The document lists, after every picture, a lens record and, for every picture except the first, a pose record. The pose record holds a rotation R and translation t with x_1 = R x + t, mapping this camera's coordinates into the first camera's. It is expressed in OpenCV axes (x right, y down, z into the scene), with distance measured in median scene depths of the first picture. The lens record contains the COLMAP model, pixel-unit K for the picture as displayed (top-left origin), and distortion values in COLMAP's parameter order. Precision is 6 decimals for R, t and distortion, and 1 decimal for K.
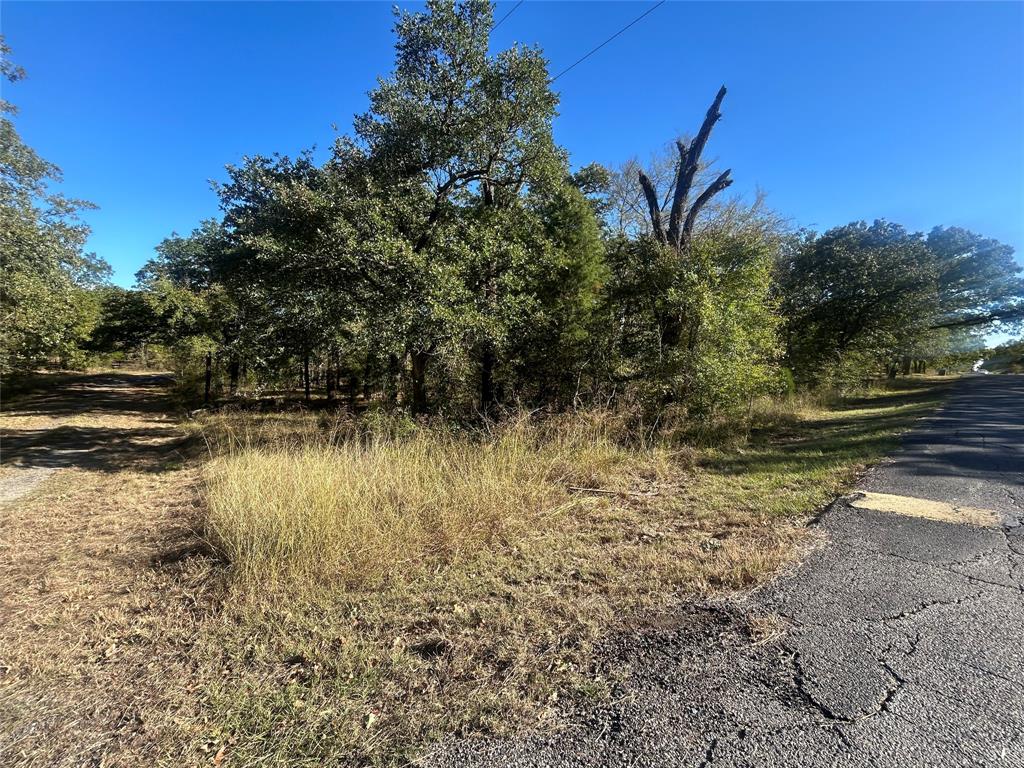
lens RADIAL K [[418.0, 0, 512.0], [0, 418.0, 384.0], [0, 0, 1]] dist [-0.003398, -0.000778]
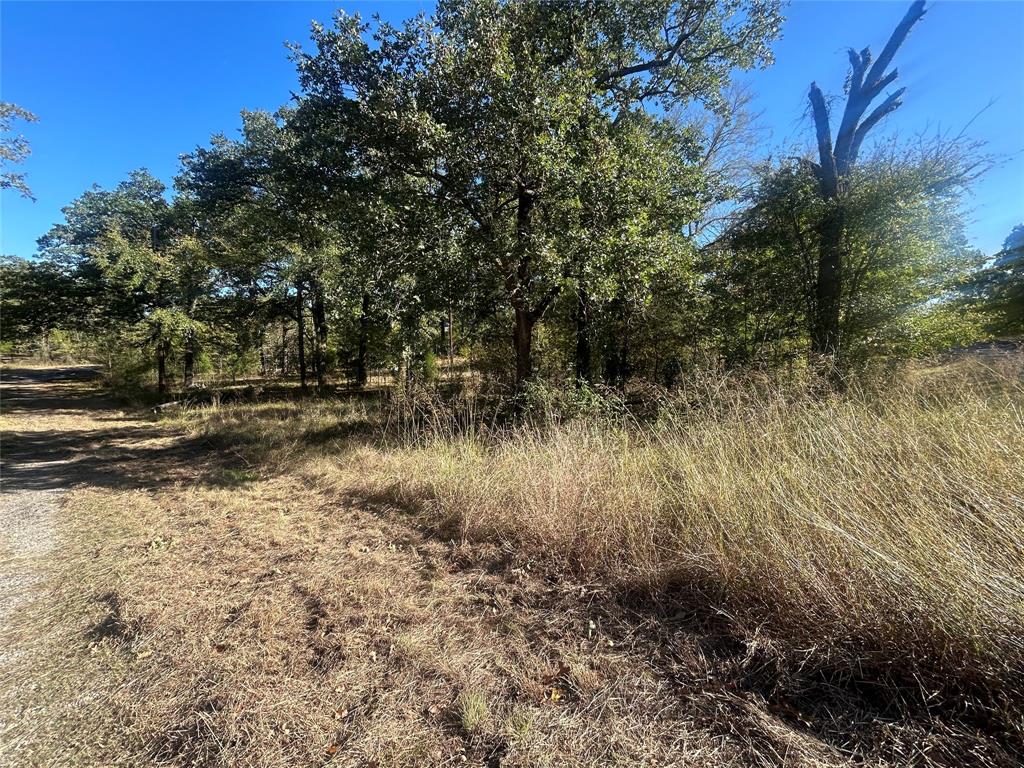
lens RADIAL K [[418.0, 0, 512.0], [0, 418.0, 384.0], [0, 0, 1]] dist [-0.003398, -0.000778]
pose [[0.988586, -0.043355, 0.144288, -0.222763], [0.037655, 0.998408, 0.042004, 0.017365], [-0.145879, -0.036092, 0.988644, 0.123142]]
